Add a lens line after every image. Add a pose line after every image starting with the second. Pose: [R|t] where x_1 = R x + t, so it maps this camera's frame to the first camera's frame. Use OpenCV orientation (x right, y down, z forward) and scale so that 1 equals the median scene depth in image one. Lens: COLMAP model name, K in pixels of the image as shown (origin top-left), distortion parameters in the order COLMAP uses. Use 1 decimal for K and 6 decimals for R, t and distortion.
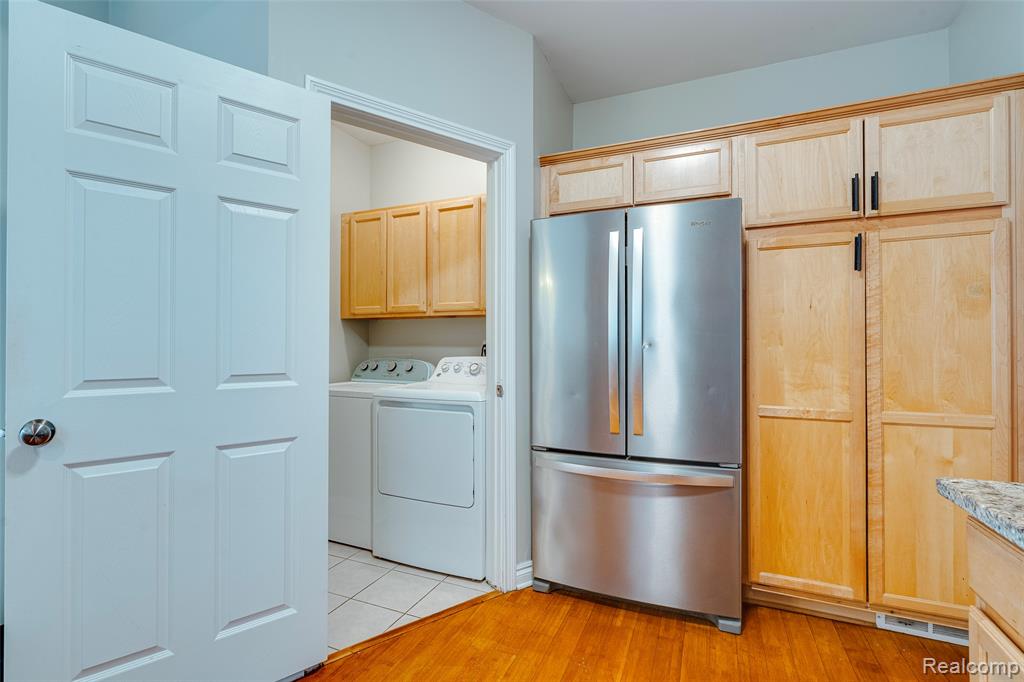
lens RADIAL K [[468.0, 0, 506.3], [0, 468.0, 338.5], [0, 0, 1]] dist [-0.003568, 0.000434]
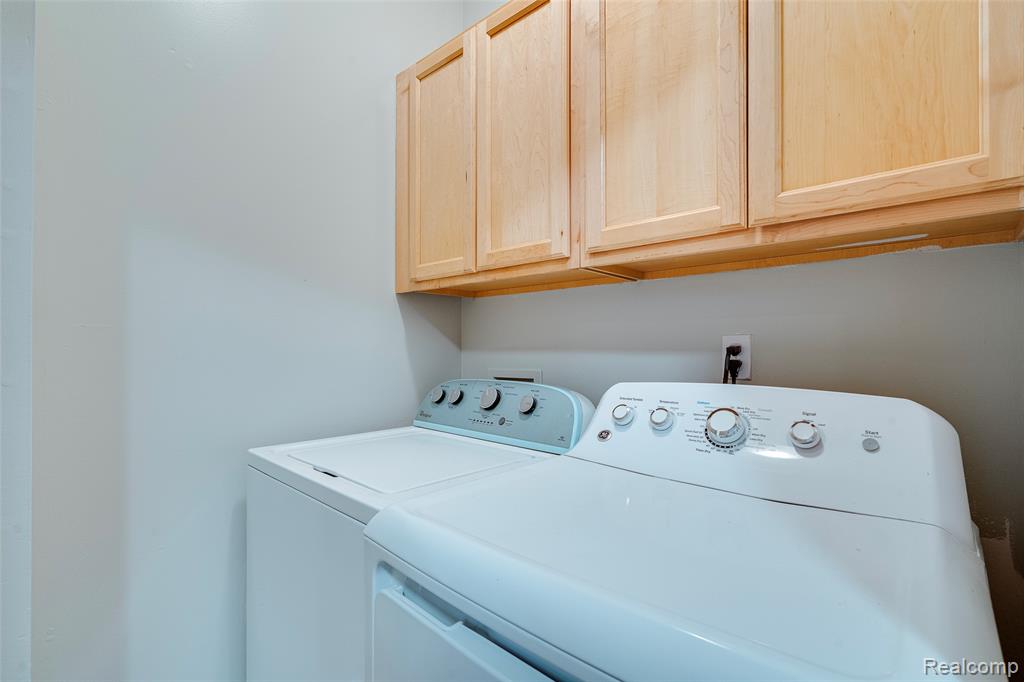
lens RADIAL K [[468.0, 0, 506.3], [0, 468.0, 338.5], [0, 0, 1]] dist [-0.003568, 0.000434]
pose [[0.943293, -0.004899, -0.331925, -0.093028], [0.001740, 0.999950, -0.009814, 0.009842], [0.331957, 0.008680, 0.943255, 0.620841]]
